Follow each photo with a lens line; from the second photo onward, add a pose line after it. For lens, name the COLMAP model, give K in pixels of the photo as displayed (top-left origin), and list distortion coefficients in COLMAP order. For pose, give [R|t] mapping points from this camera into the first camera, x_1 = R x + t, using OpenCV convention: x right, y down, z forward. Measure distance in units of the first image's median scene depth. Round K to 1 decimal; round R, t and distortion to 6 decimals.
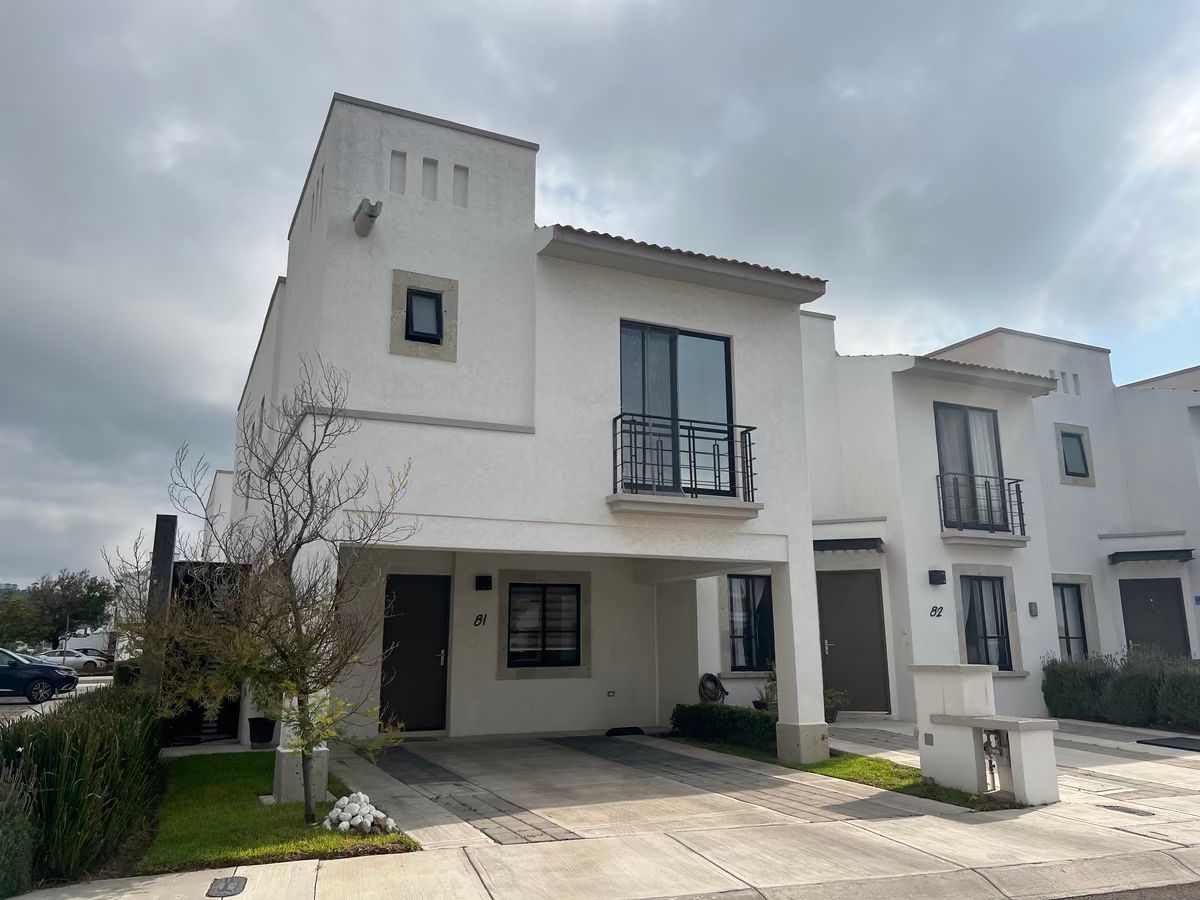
lens RADIAL K [[904.0, 0, 593.1], [0, 904.0, 448.4], [0, 0, 1]] dist [0.048283, -0.048616]
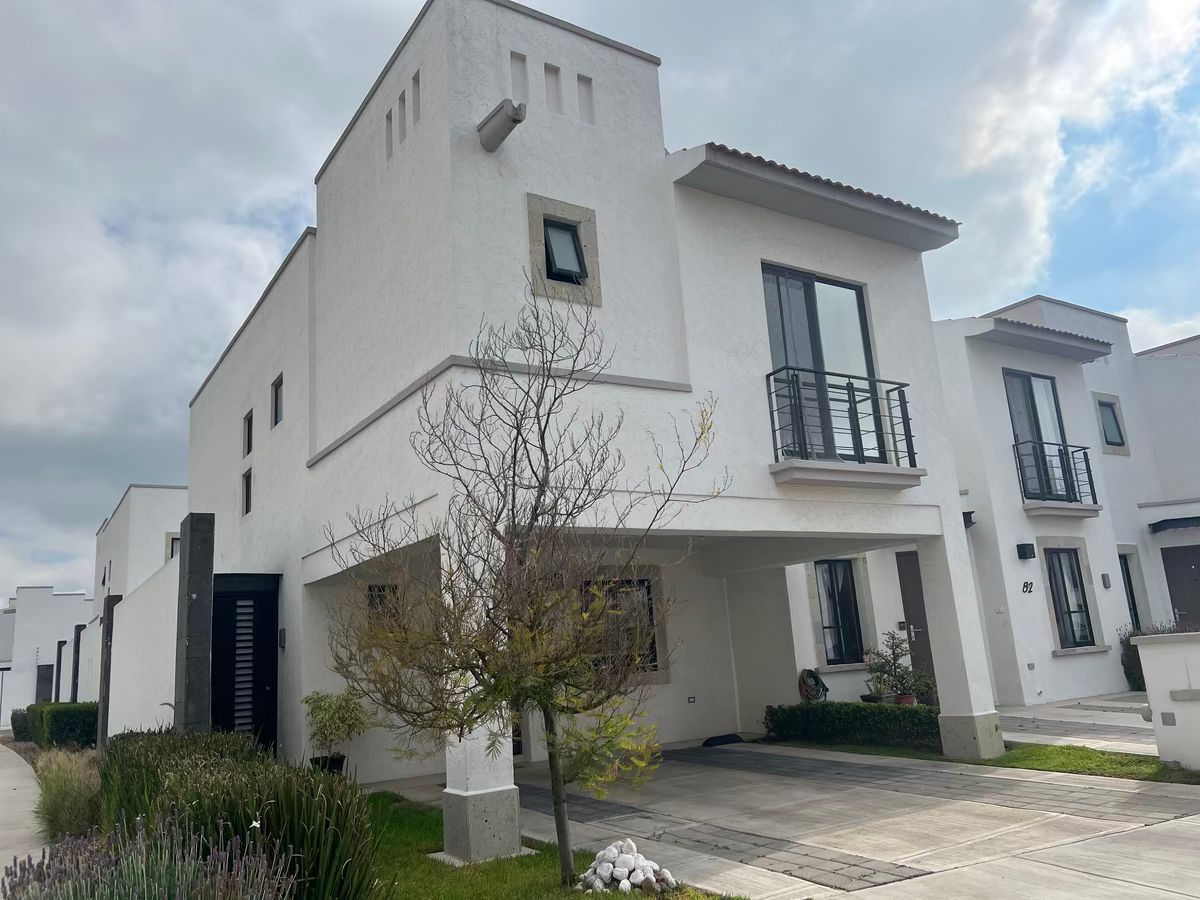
lens RADIAL K [[904.0, 0, 594.4], [0, 904.0, 455.9], [0, 0, 1]] dist [0.048283, -0.048616]
pose [[0.989442, -0.034496, 0.140767, -0.250556], [0.035297, 0.999372, -0.003195, 0.038685], [-0.140569, 0.008130, 0.990038, 0.163363]]
